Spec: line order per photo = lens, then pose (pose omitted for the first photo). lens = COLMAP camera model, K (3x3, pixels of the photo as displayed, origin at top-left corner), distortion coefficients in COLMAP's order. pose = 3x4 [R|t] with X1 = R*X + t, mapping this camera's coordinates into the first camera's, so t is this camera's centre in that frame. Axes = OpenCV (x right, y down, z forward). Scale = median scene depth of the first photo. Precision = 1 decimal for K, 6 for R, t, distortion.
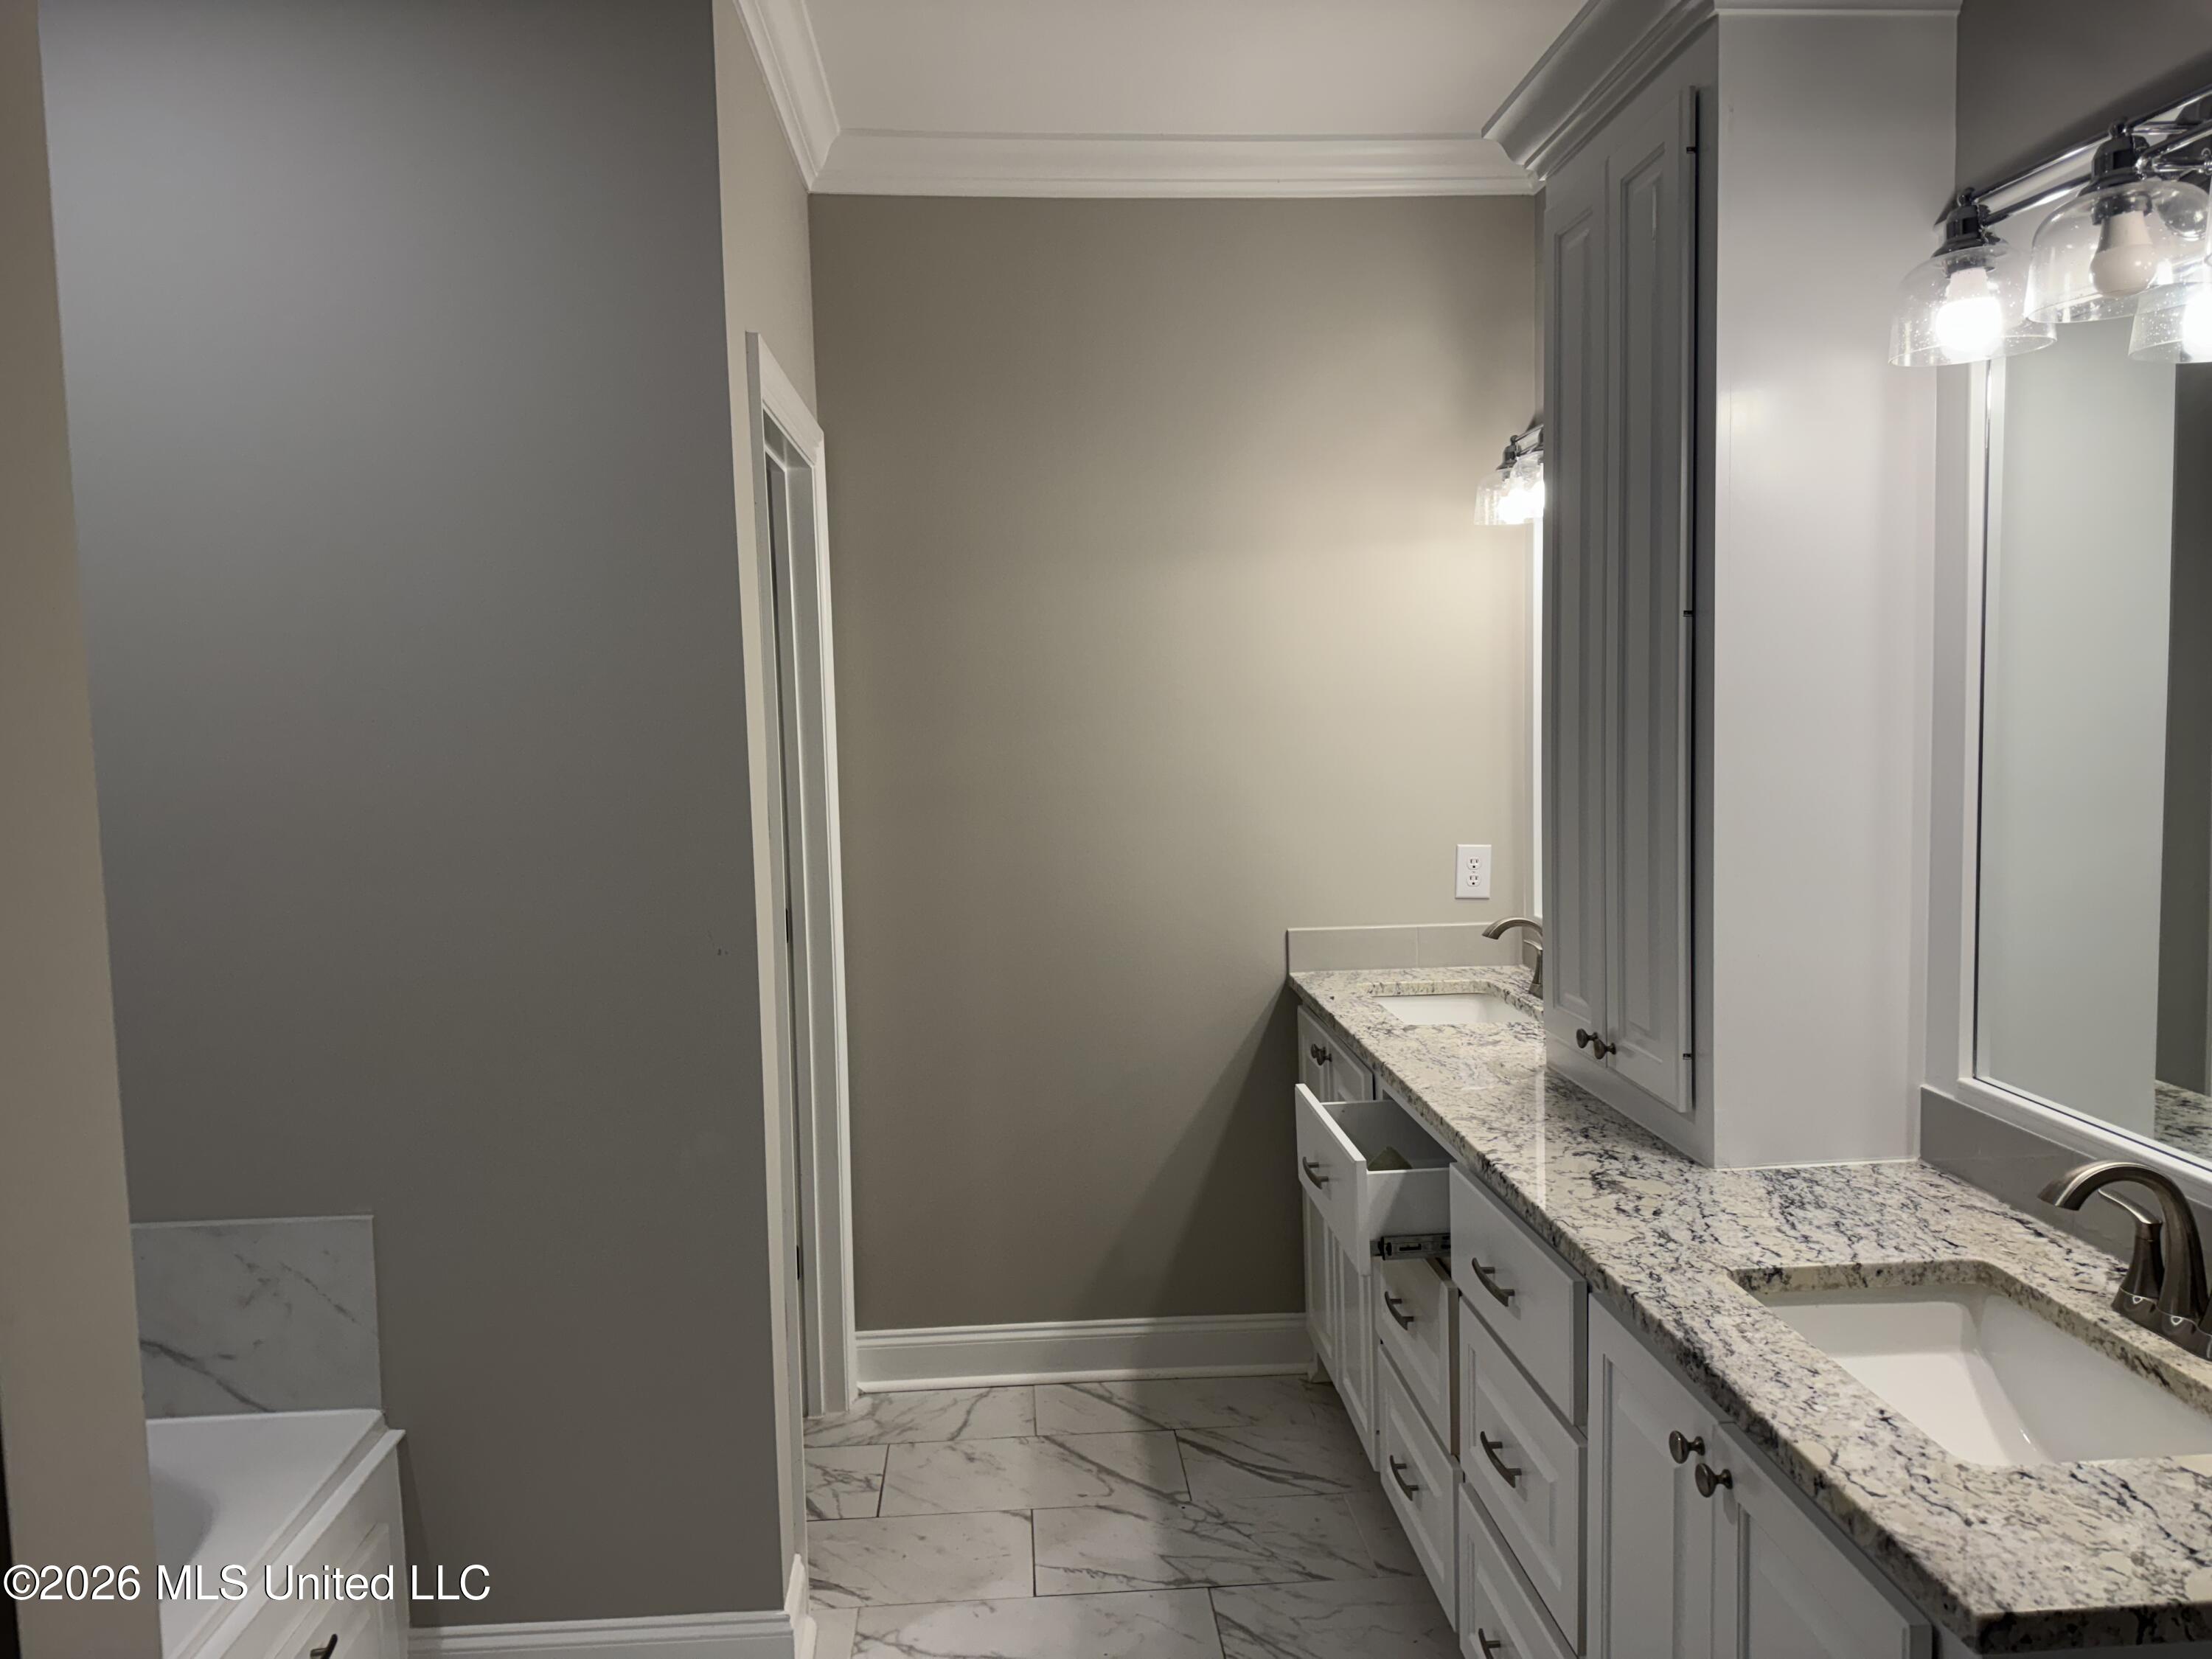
lens RADIAL K [[1558.5, 0, 1099.9], [0, 1558.5, 839.9], [0, 0, 1]] dist [0.018056, -0.022813]
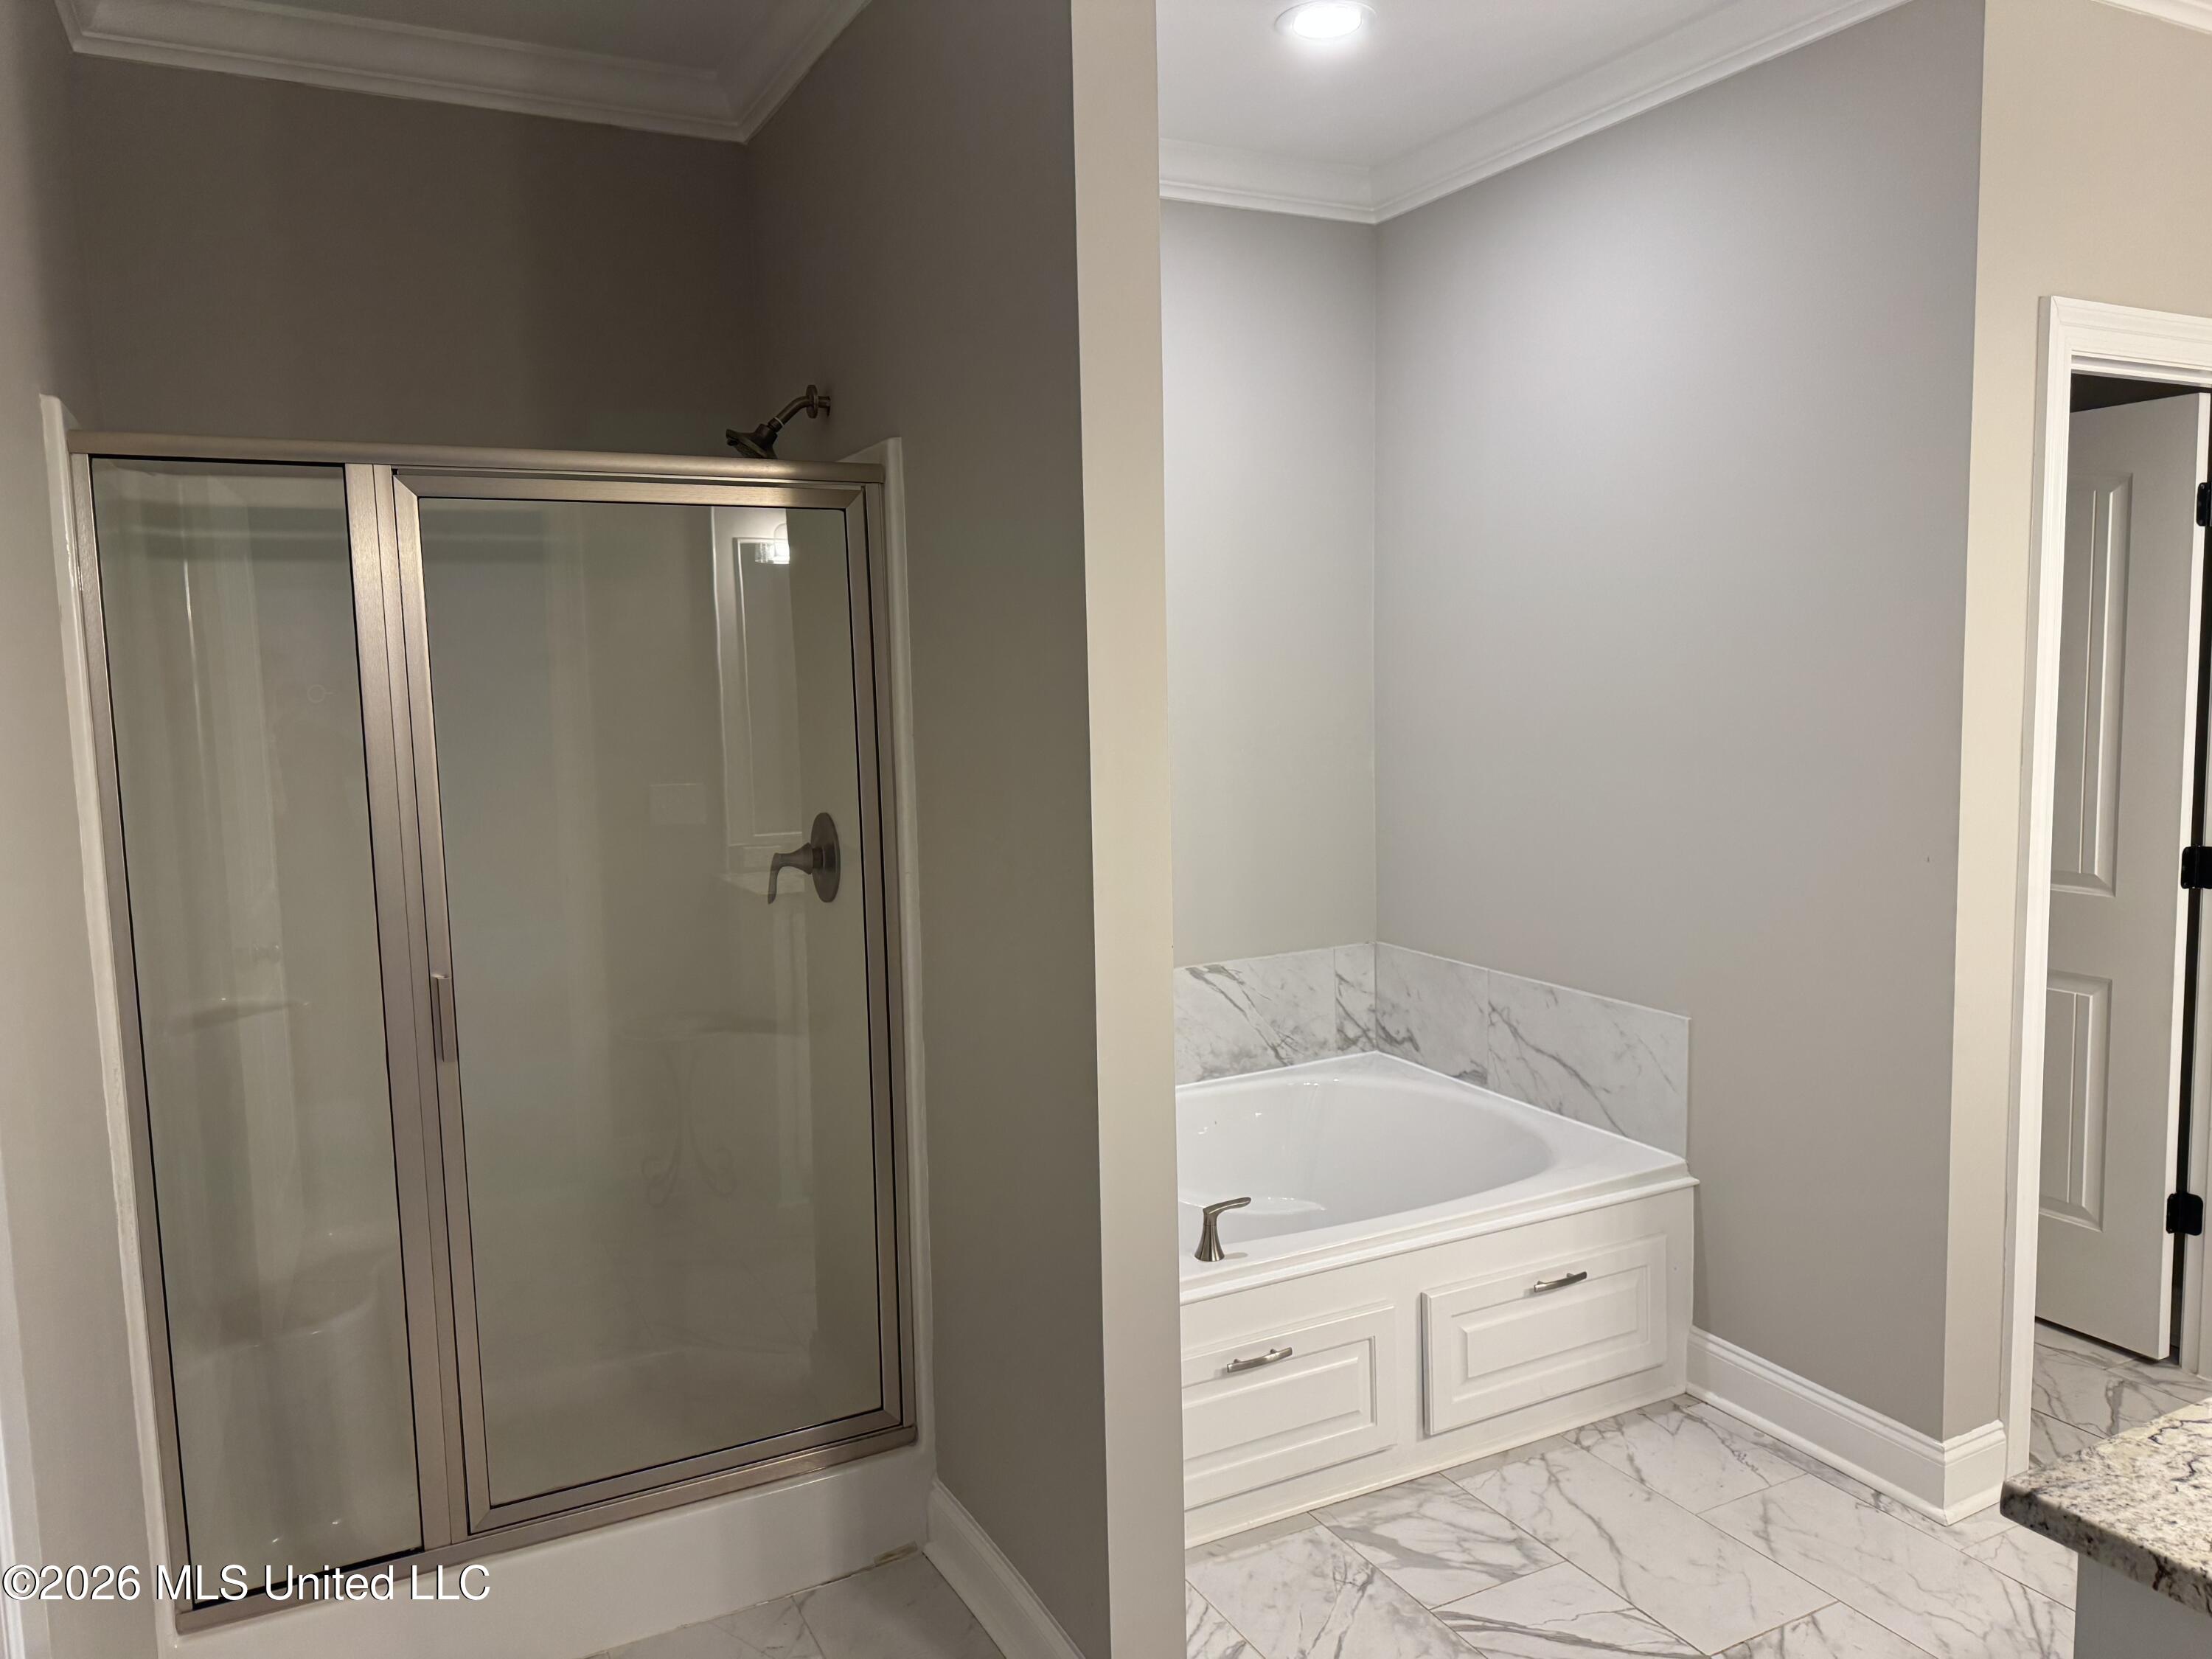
lens RADIAL K [[1558.5, 0, 1099.9], [0, 1558.5, 839.9], [0, 0, 1]] dist [0.018056, -0.022813]
pose [[0.396008, 0.114818, -0.911040, 0.564530], [-0.065416, 0.993158, 0.096732, -0.014659], [0.915914, 0.021290, 0.400810, -0.029757]]
